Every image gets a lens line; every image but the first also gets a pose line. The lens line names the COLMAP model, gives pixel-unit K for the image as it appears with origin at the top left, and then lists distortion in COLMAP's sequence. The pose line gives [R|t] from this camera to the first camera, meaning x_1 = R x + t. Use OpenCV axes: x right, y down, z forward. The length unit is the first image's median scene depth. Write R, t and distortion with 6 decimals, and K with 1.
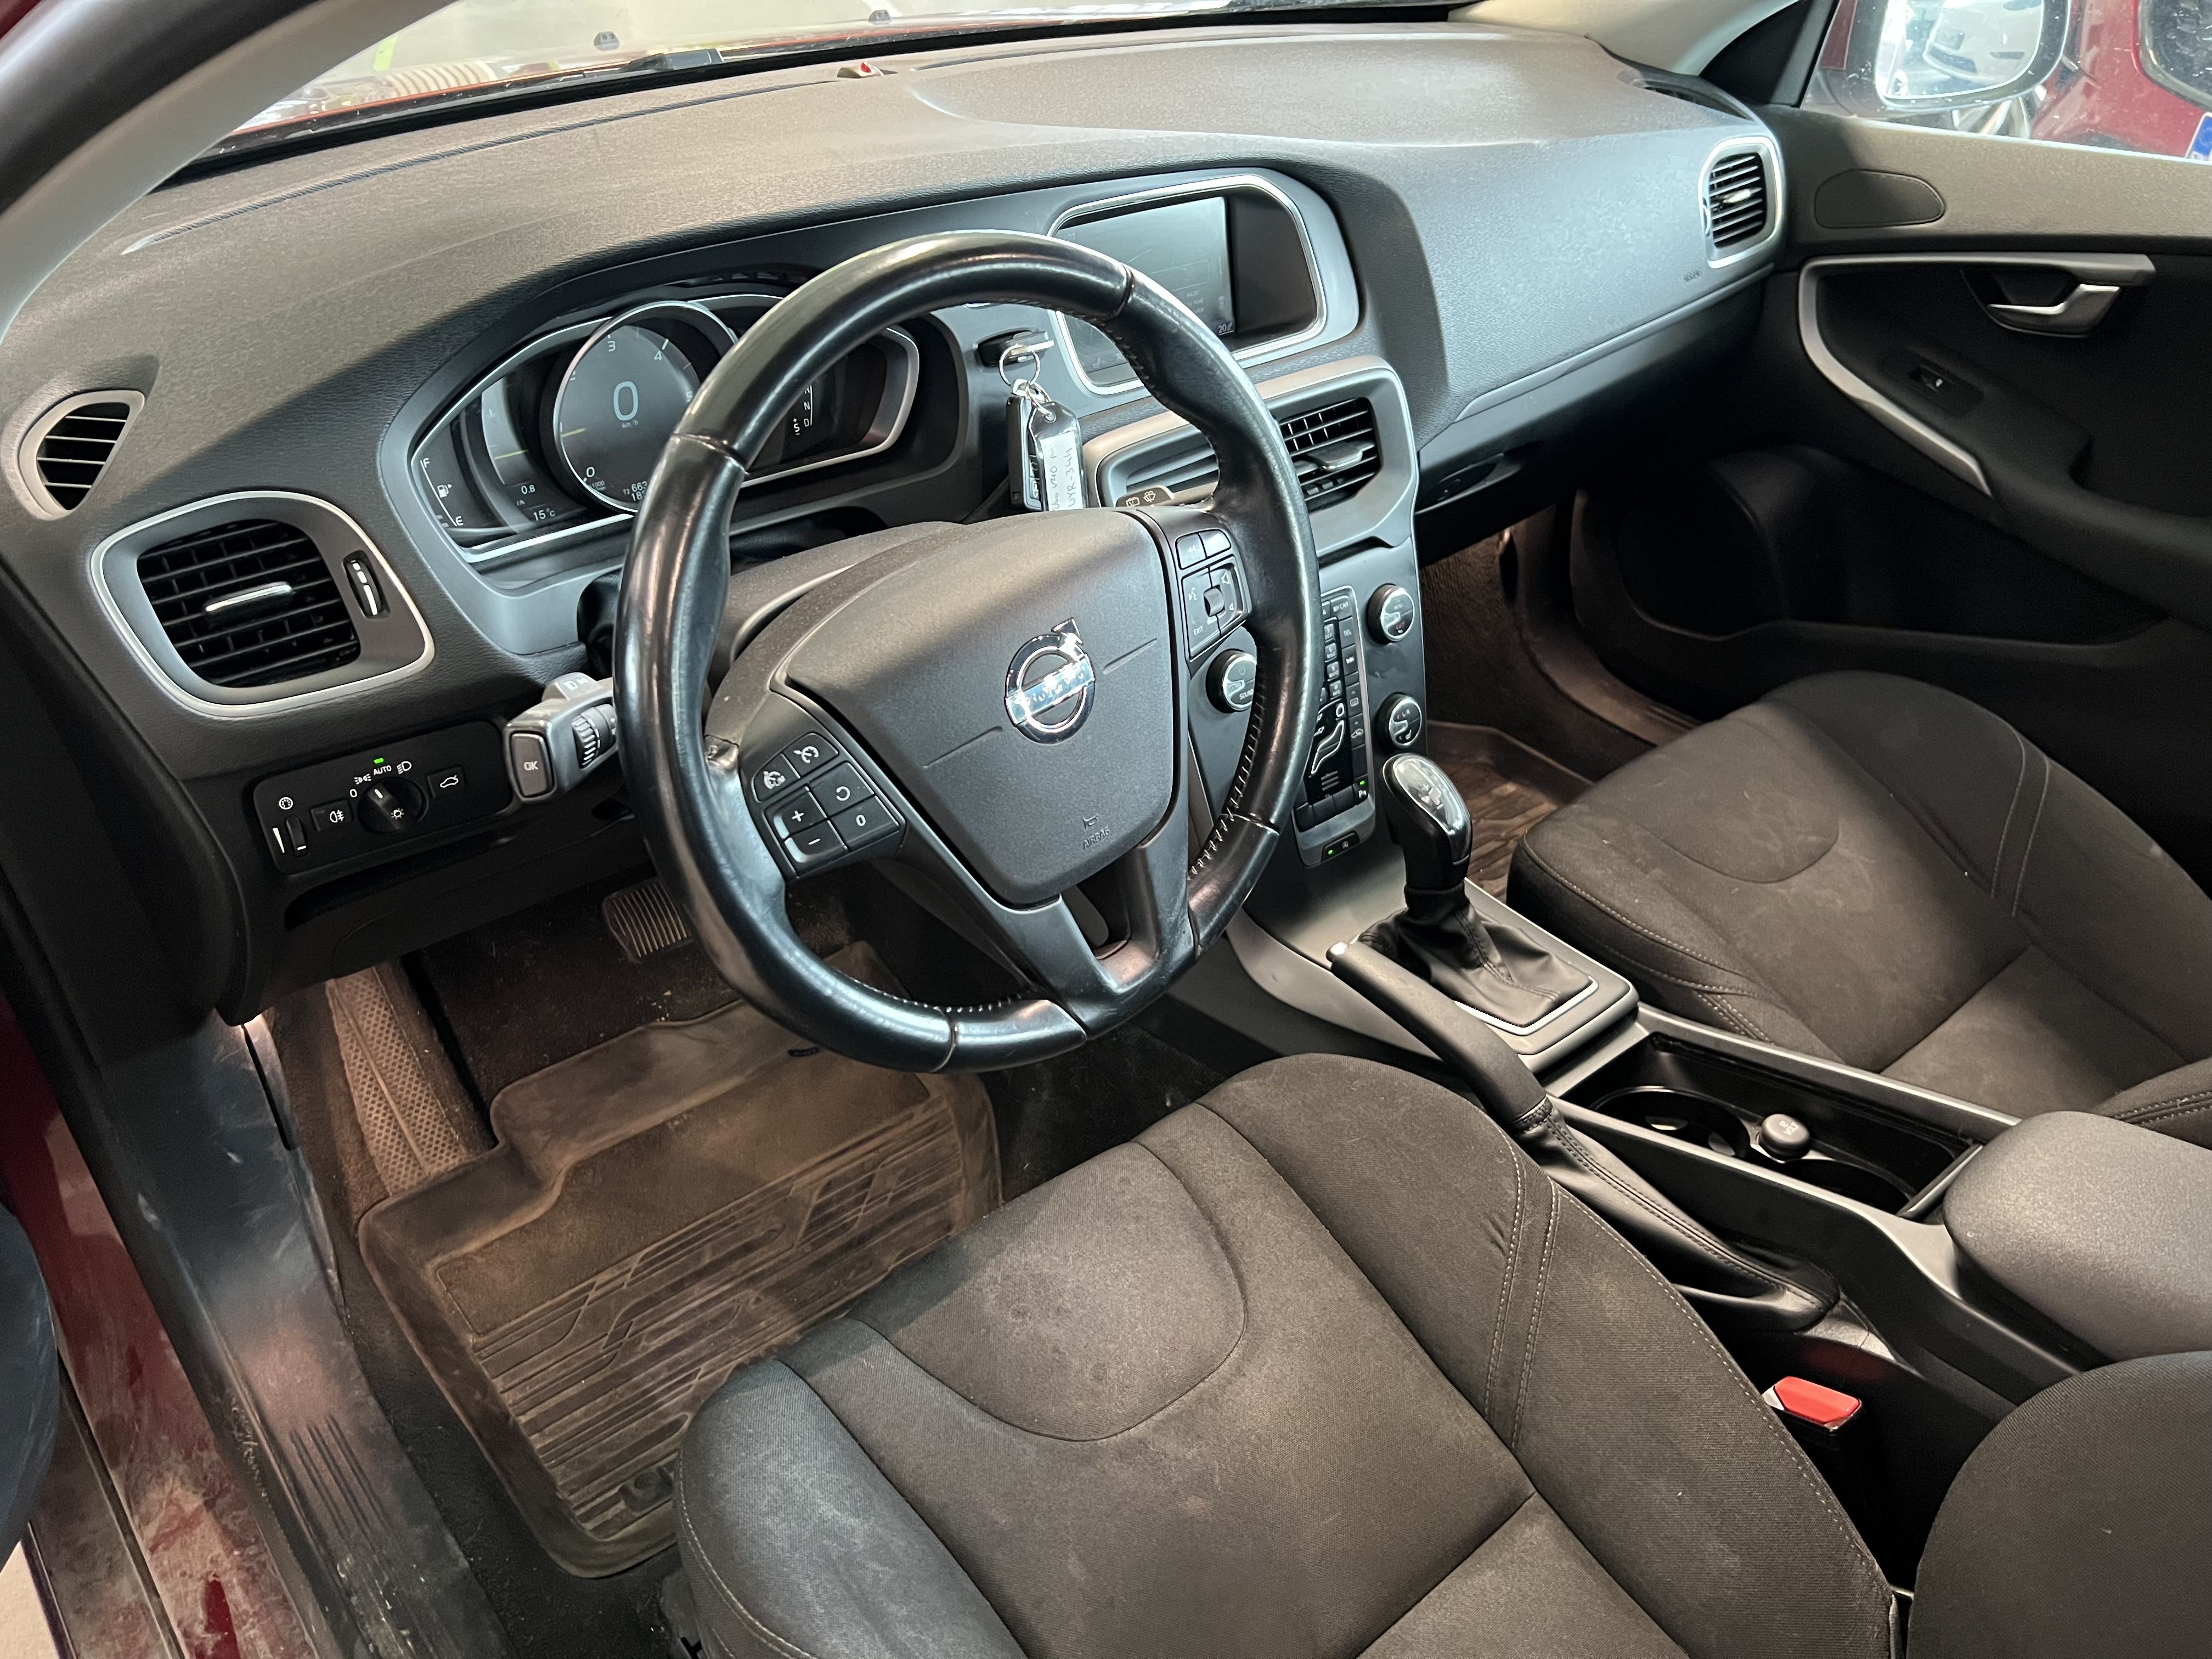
lens RADIAL K [[1697.8, 0, 1106.0], [0, 1697.8, 829.5], [0, 0, 1]] dist [-0.007010, -0.003687]
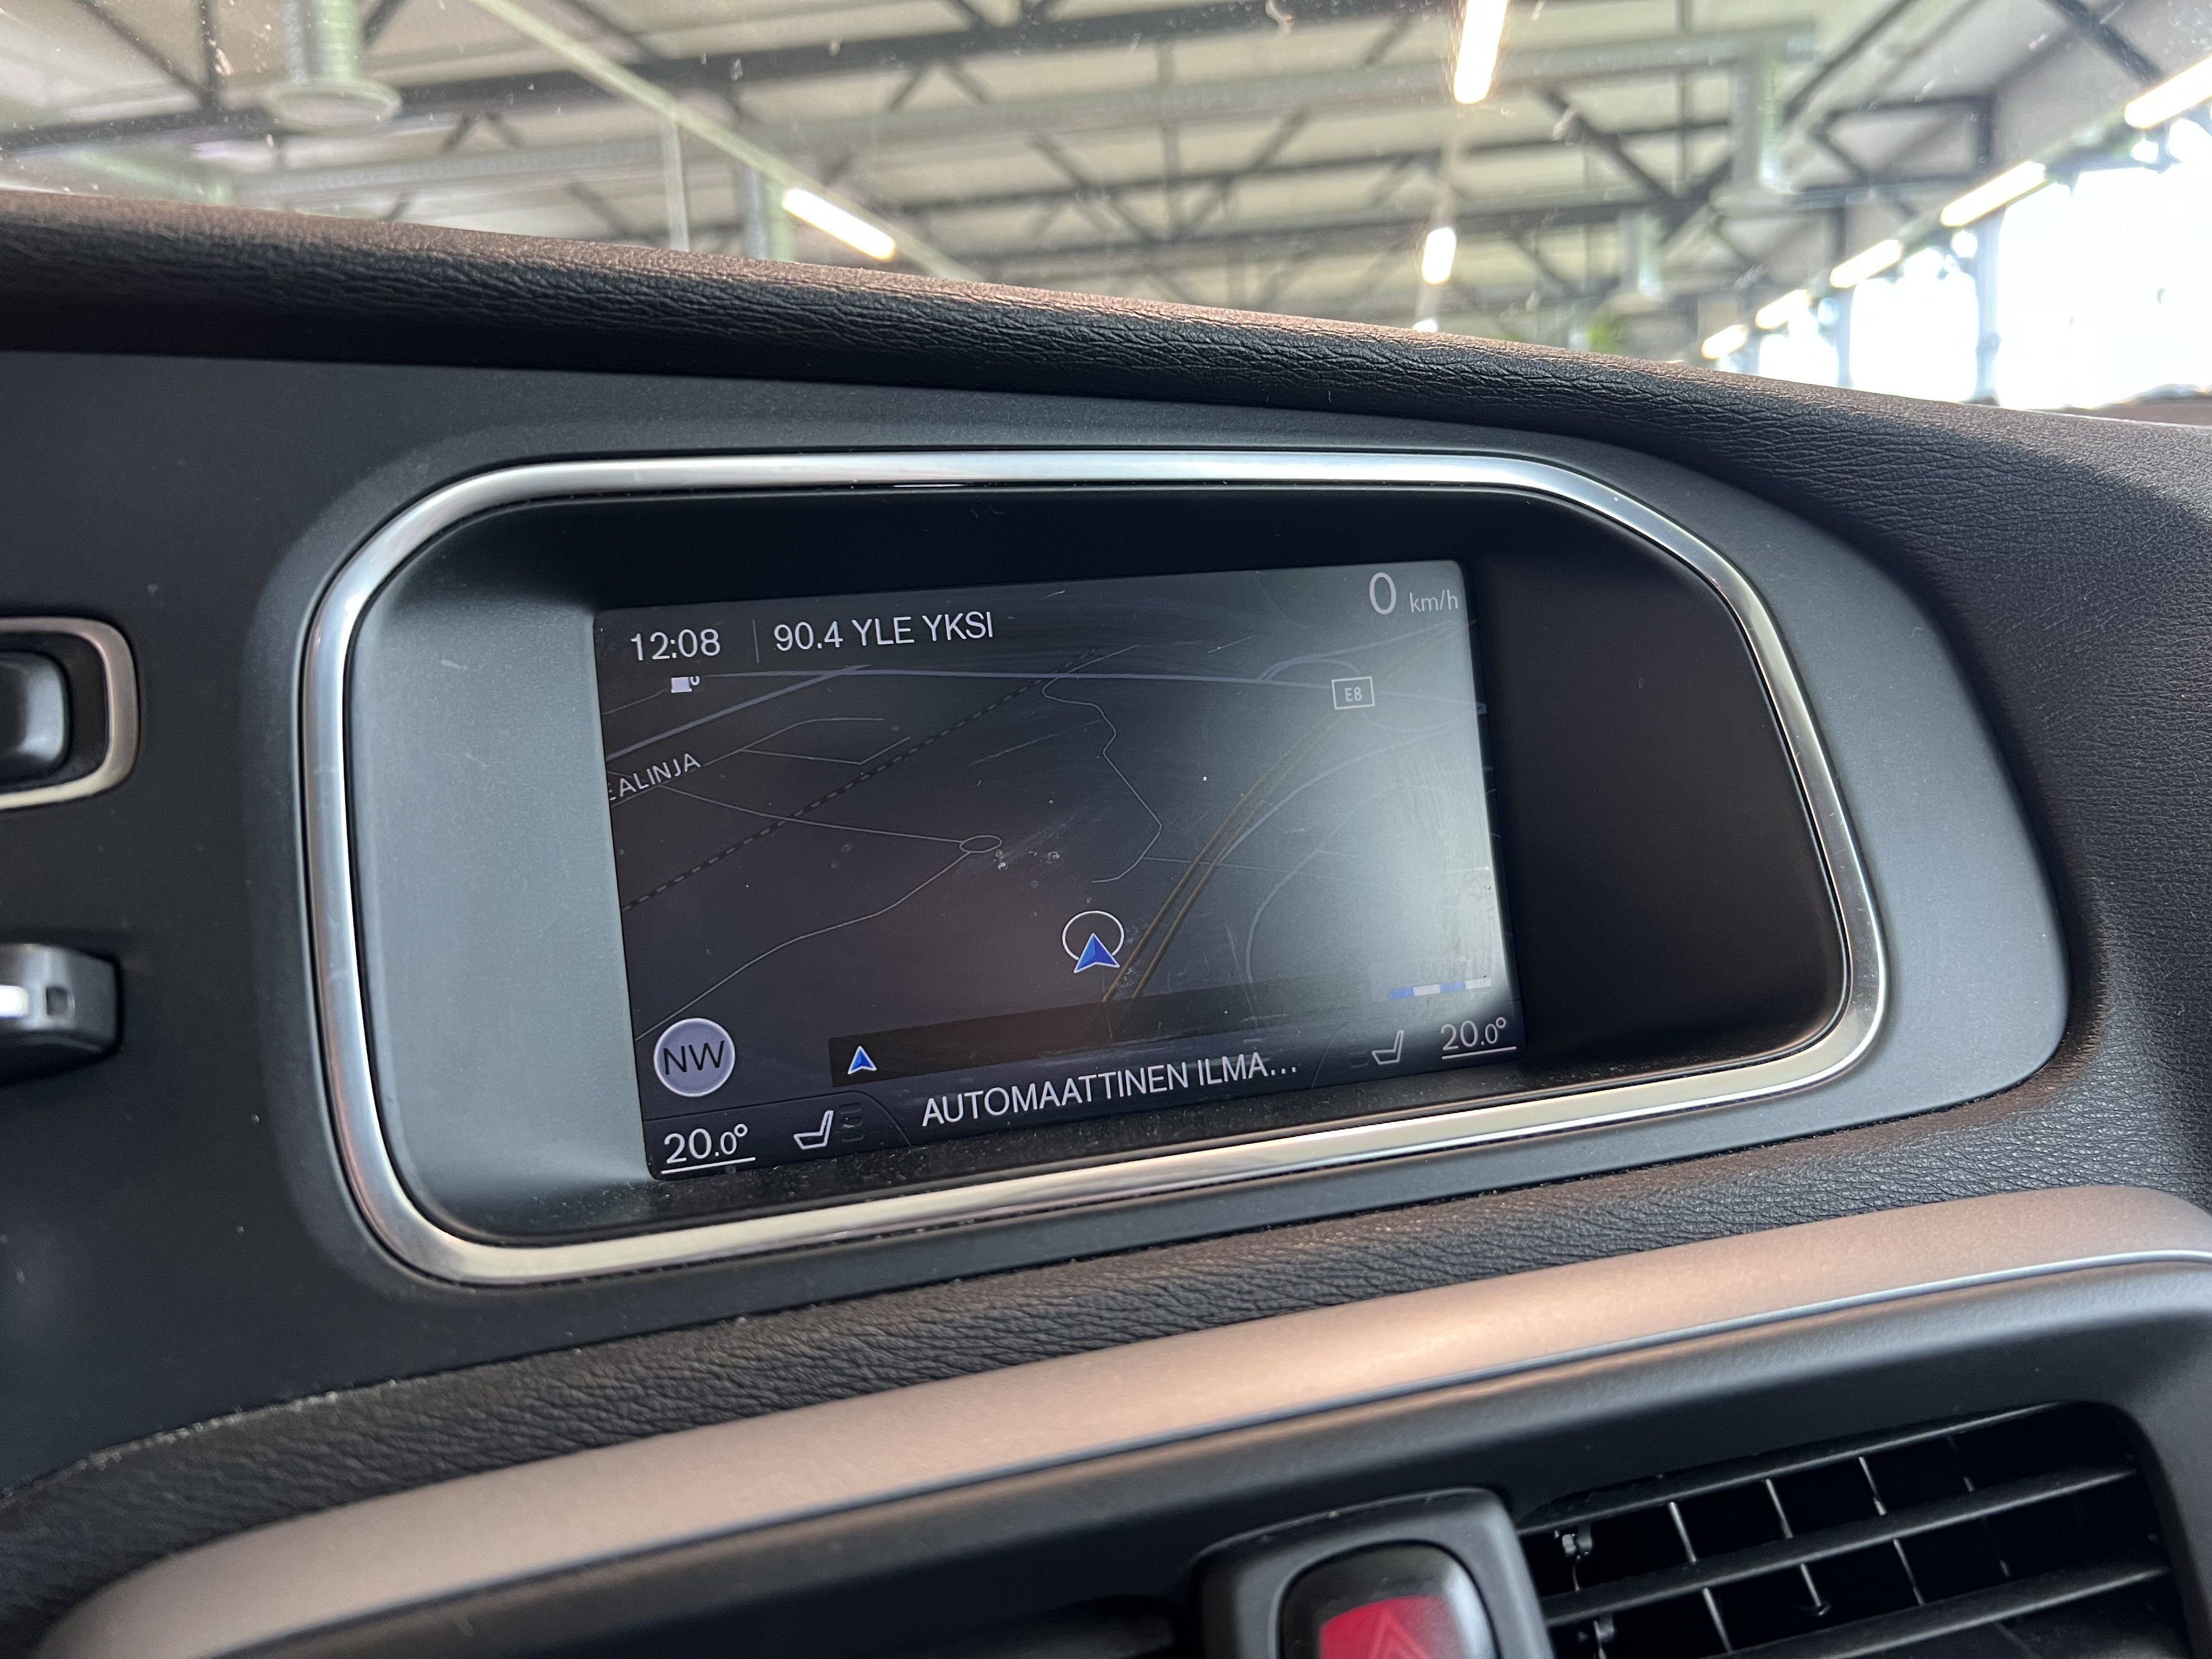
lens RADIAL K [[1746.9, 0, 1178.3], [0, 1746.9, 824.9], [0, 0, 1]] dist [-0.002703, -0.002114]
pose [[0.915491, -0.011548, -0.402173, 0.138260], [-0.163525, 0.902623, -0.398159, -0.215449], [0.367609, 0.430276, 0.824455, 0.762404]]
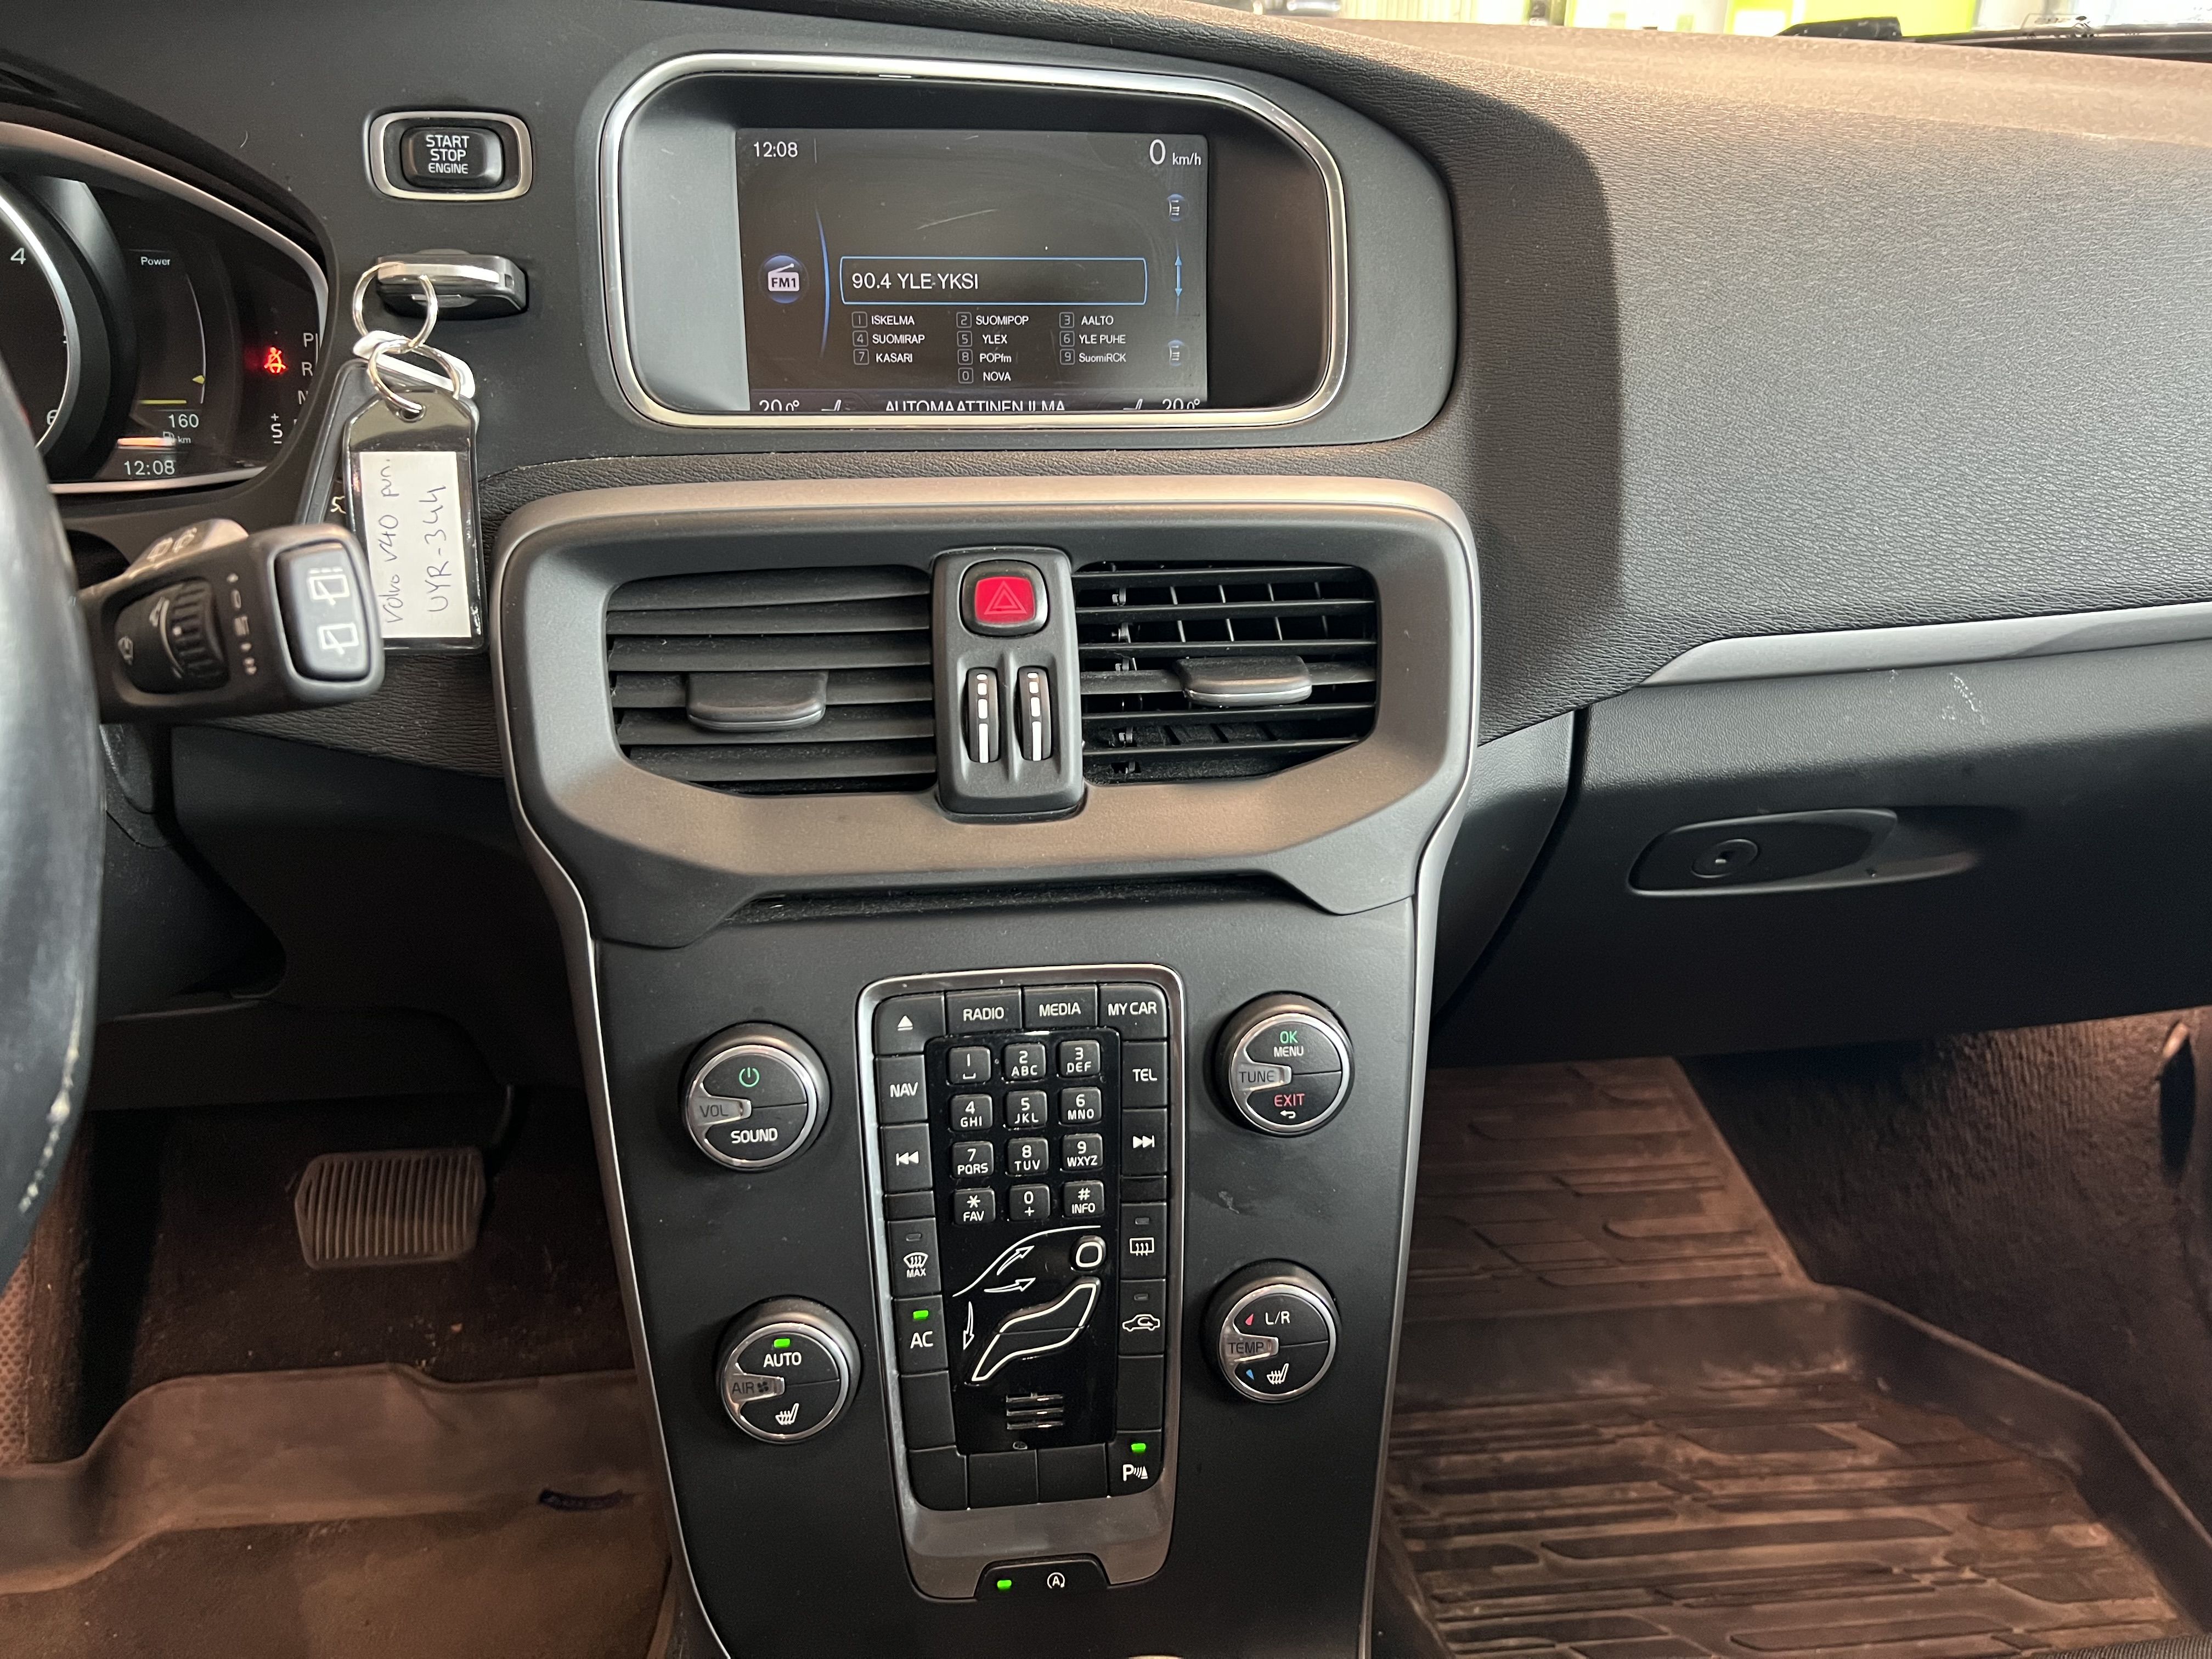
lens RADIAL K [[1687.7, 0, 1142.2], [0, 1687.7, 777.6], [0, 0, 1]] dist [0.057829, -0.085625]
pose [[0.840009, 0.202704, -0.503286, 0.333182], [-0.308750, 0.941343, -0.136184, -0.127105], [0.446160, 0.269785, 0.853321, 0.617194]]
